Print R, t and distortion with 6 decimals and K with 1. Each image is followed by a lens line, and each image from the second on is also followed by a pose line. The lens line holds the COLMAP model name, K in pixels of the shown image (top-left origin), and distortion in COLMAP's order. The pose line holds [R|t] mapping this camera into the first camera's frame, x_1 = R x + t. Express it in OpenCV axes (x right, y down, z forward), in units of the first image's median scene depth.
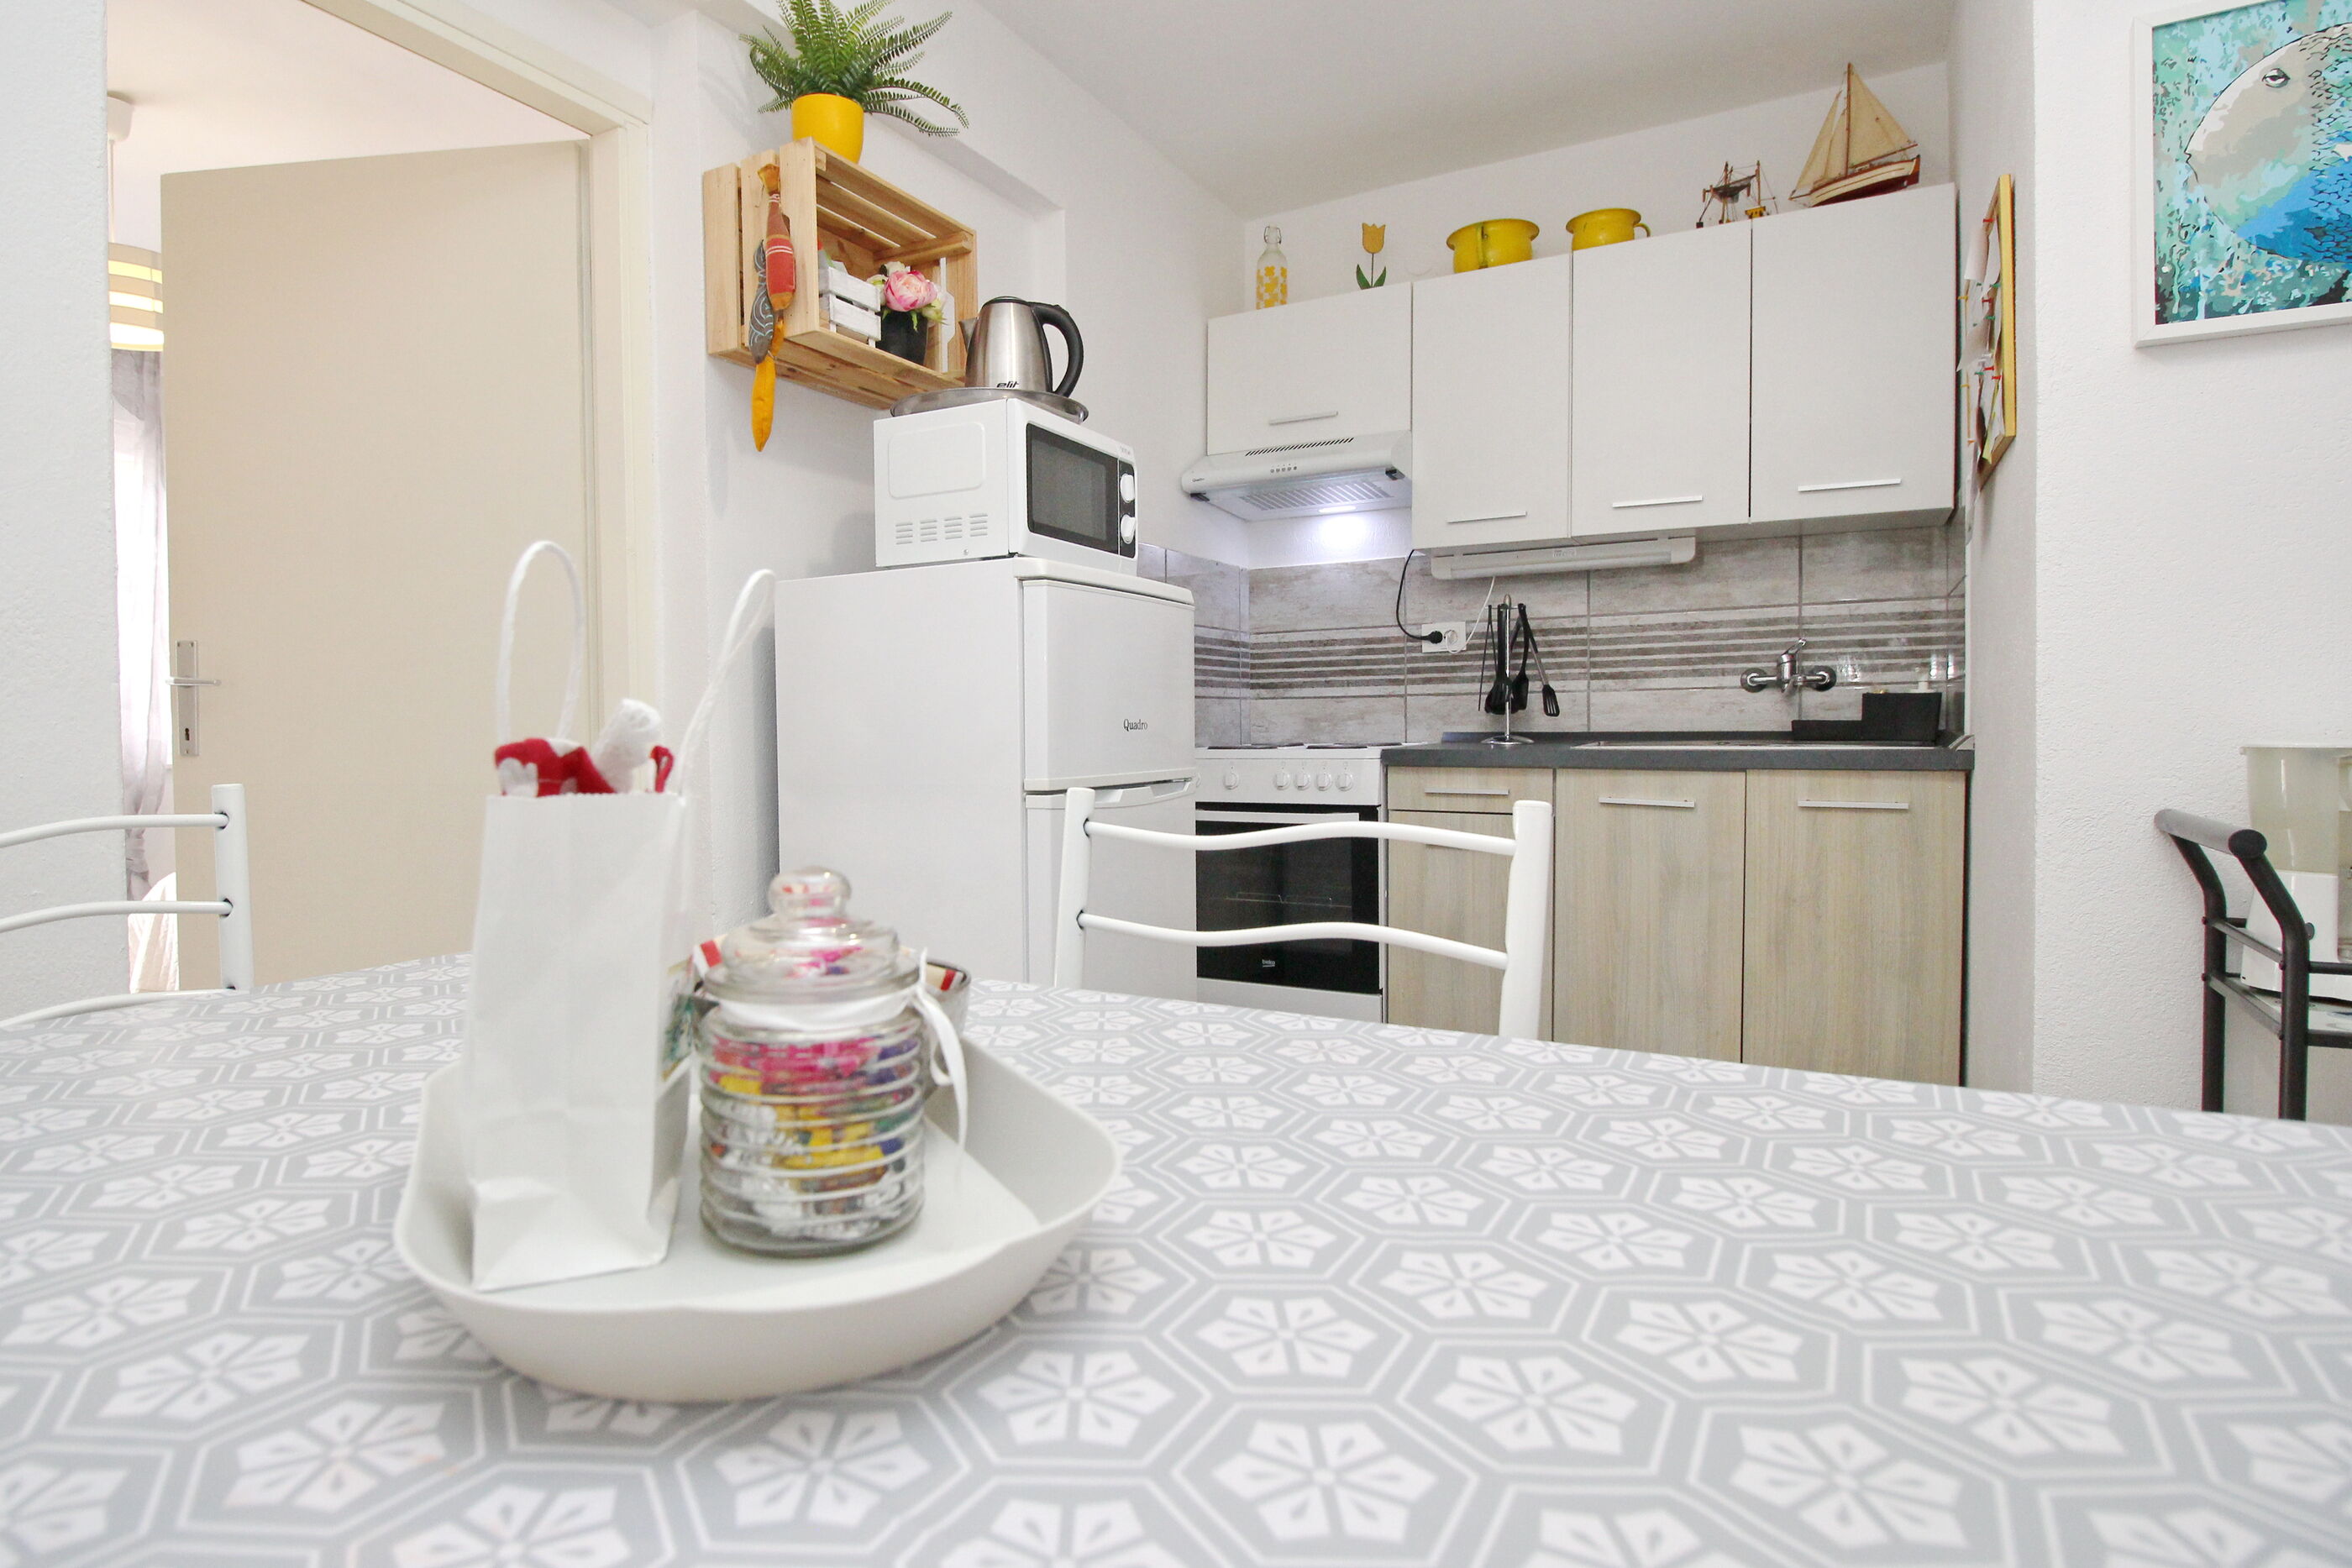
lens RADIAL K [[1252.4, 0, 1071.8], [0, 1252.4, 762.6], [0, 0, 1]] dist [-0.001156, -0.010746]
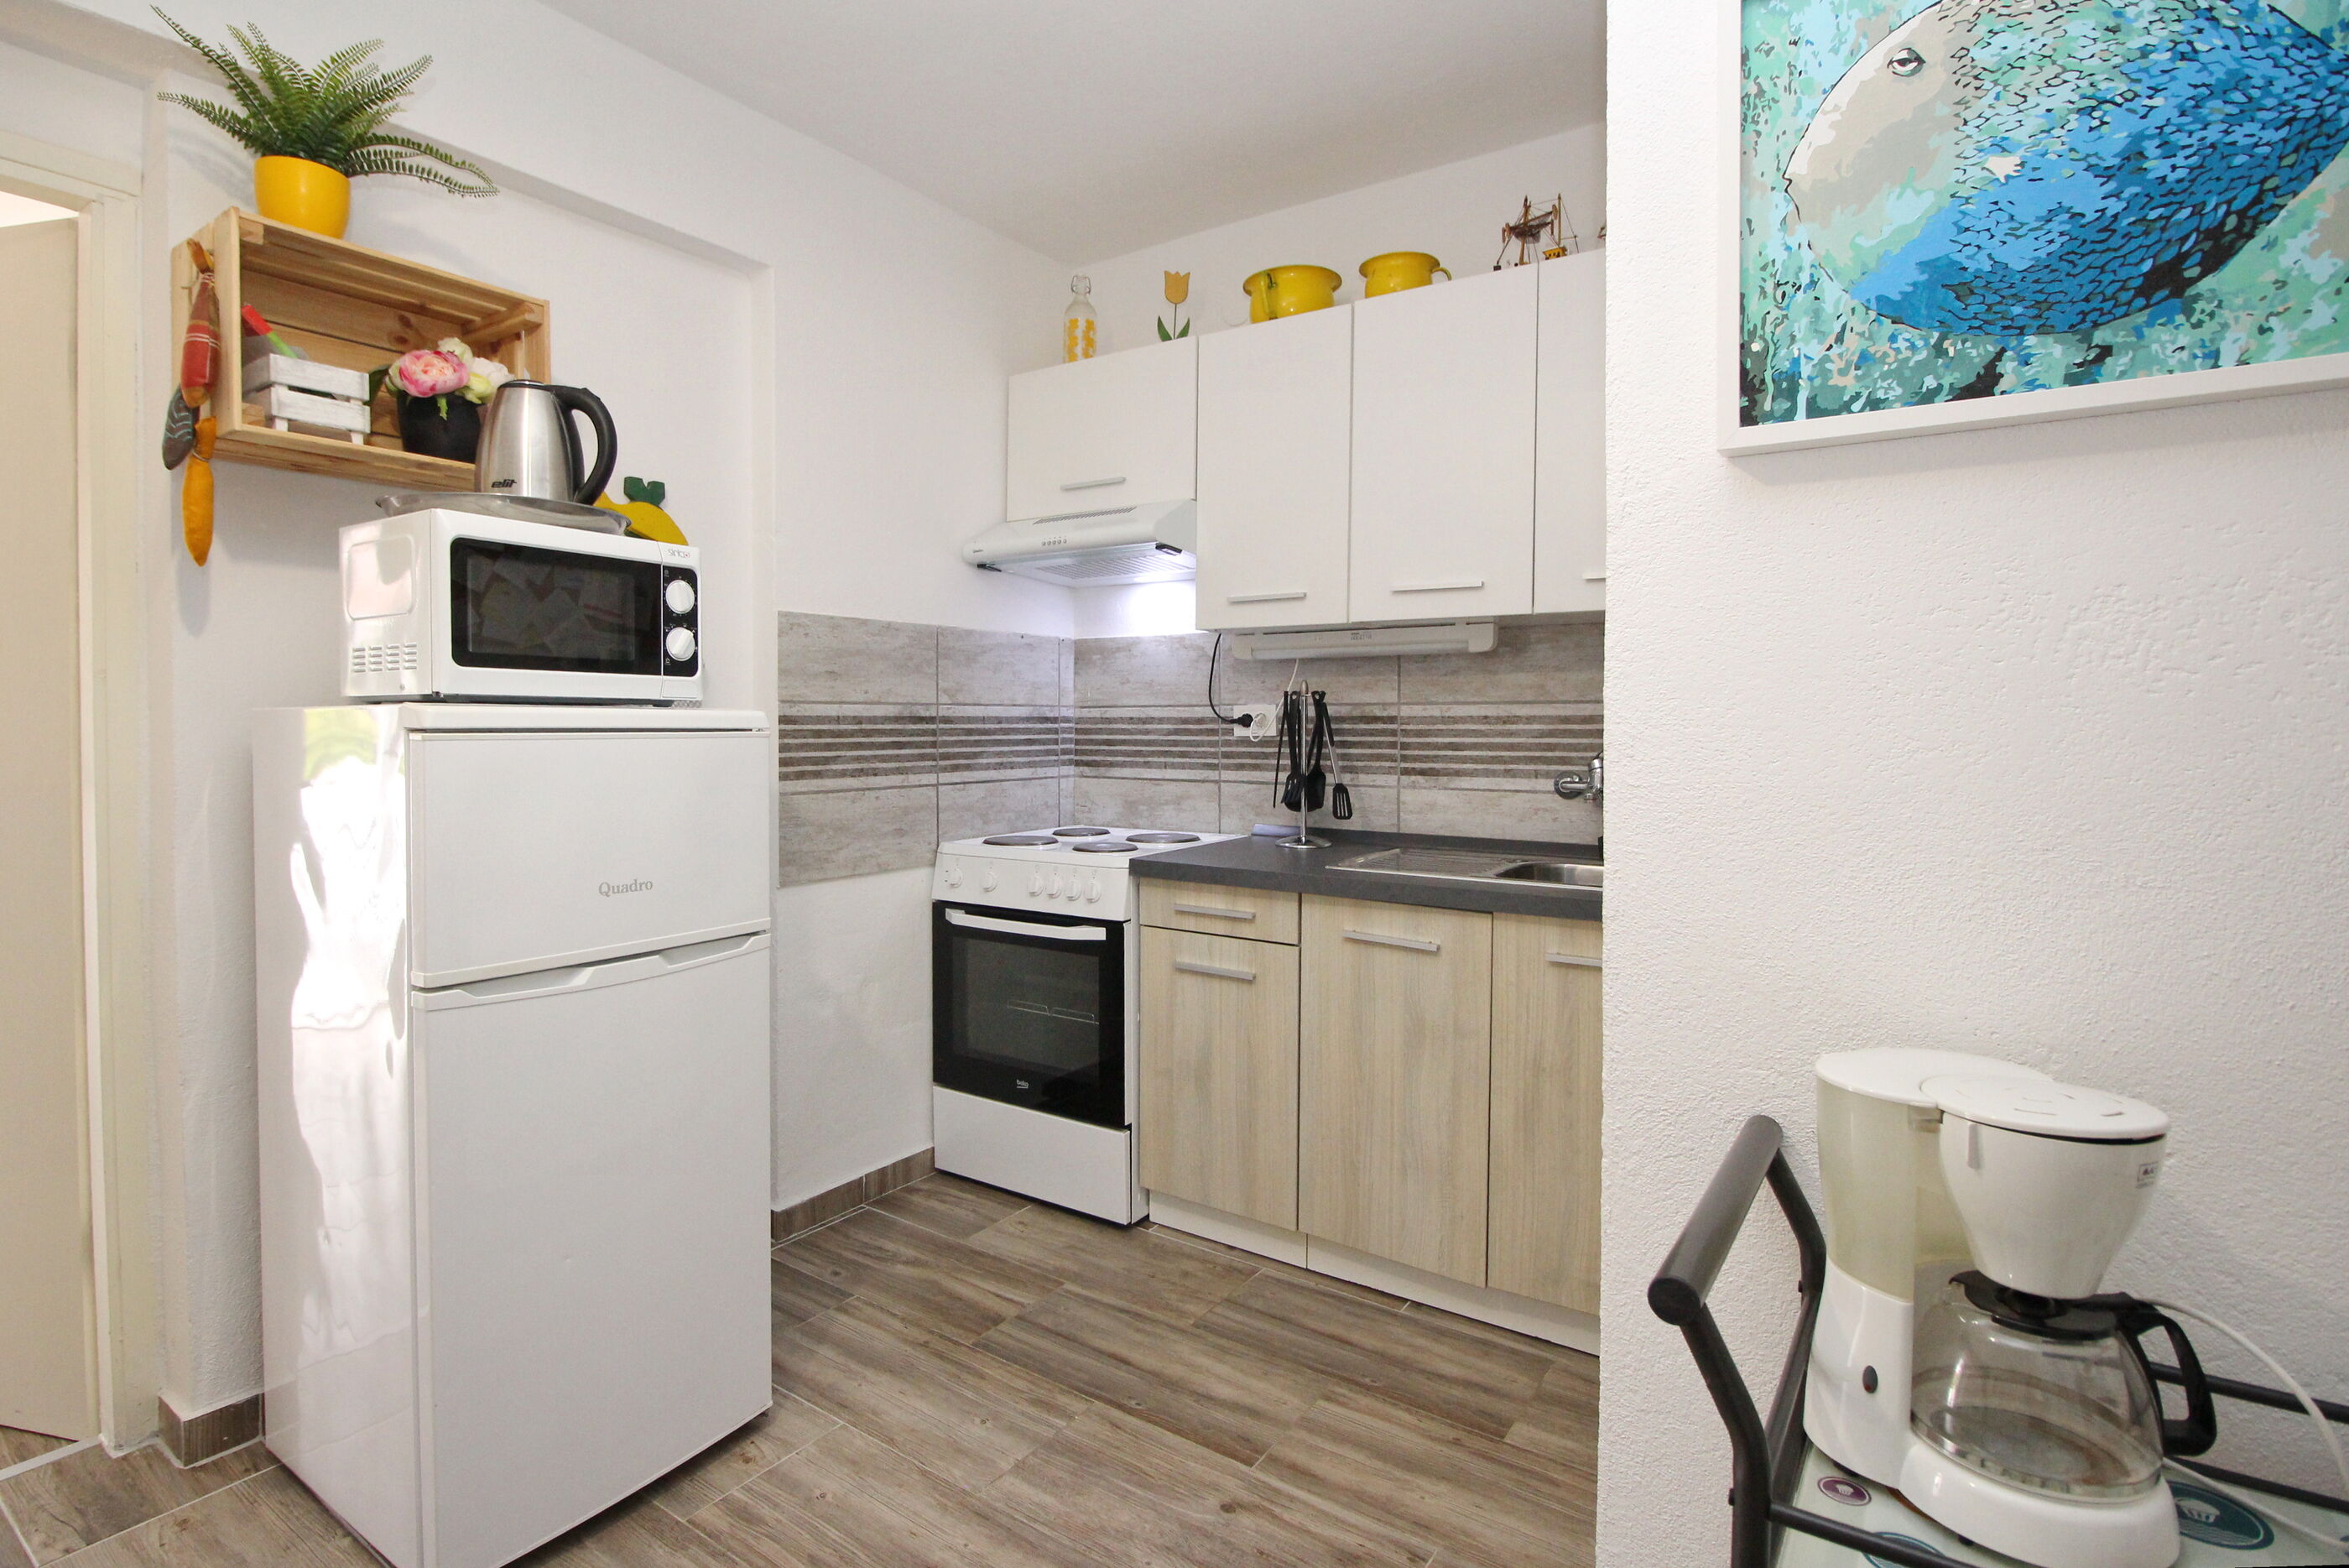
lens RADIAL K [[1167.4, 0, 1093.3], [0, 1167.4, 752.2], [0, 0, 1]] dist [-0.001312, -0.013672]
pose [[0.996547, 0.014525, -0.081756, 0.285948], [-0.014977, 0.999876, -0.004918, -0.081550], [0.081674, 0.006125, 0.996640, 0.161632]]
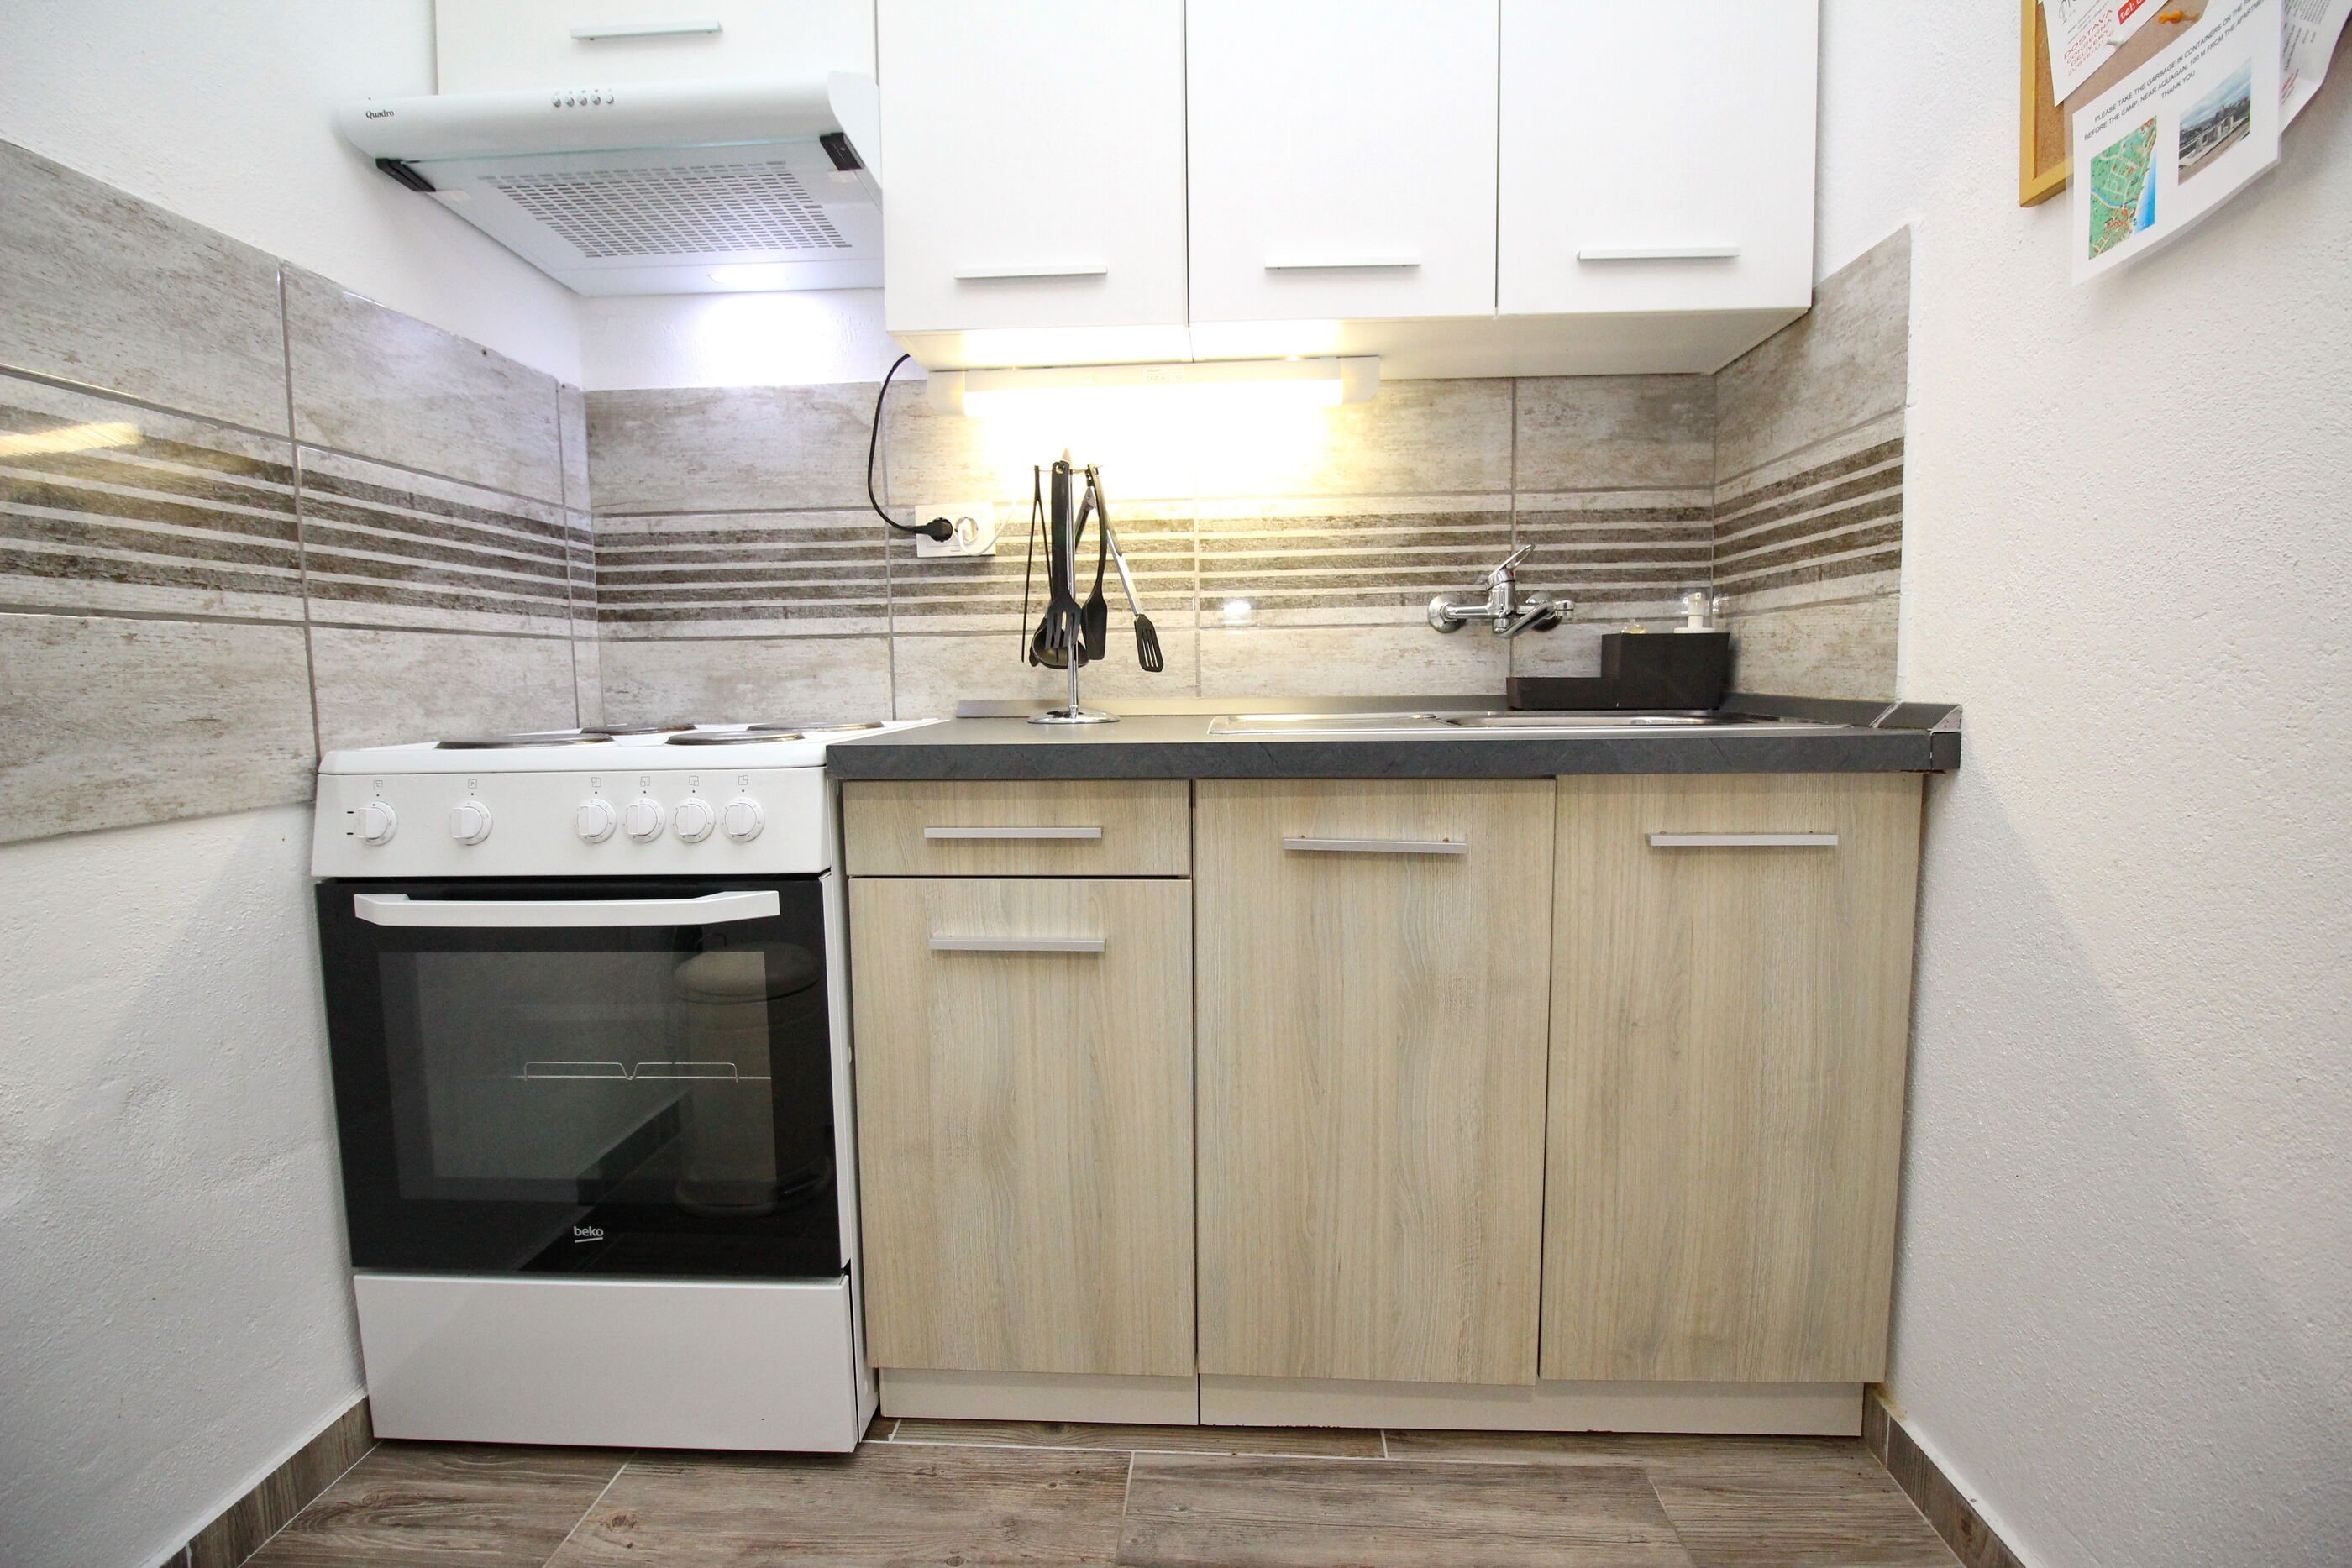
lens RADIAL K [[1100.1, 0, 1196.5], [0, 1100.1, 775.9], [0, 0, 1]] dist [-0.000131, -0.015519]
pose [[0.876087, -0.045041, 0.480045, 0.173388], [0.019609, 0.998132, 0.057864, -0.019512], [-0.481754, -0.041280, 0.875334, 0.589641]]
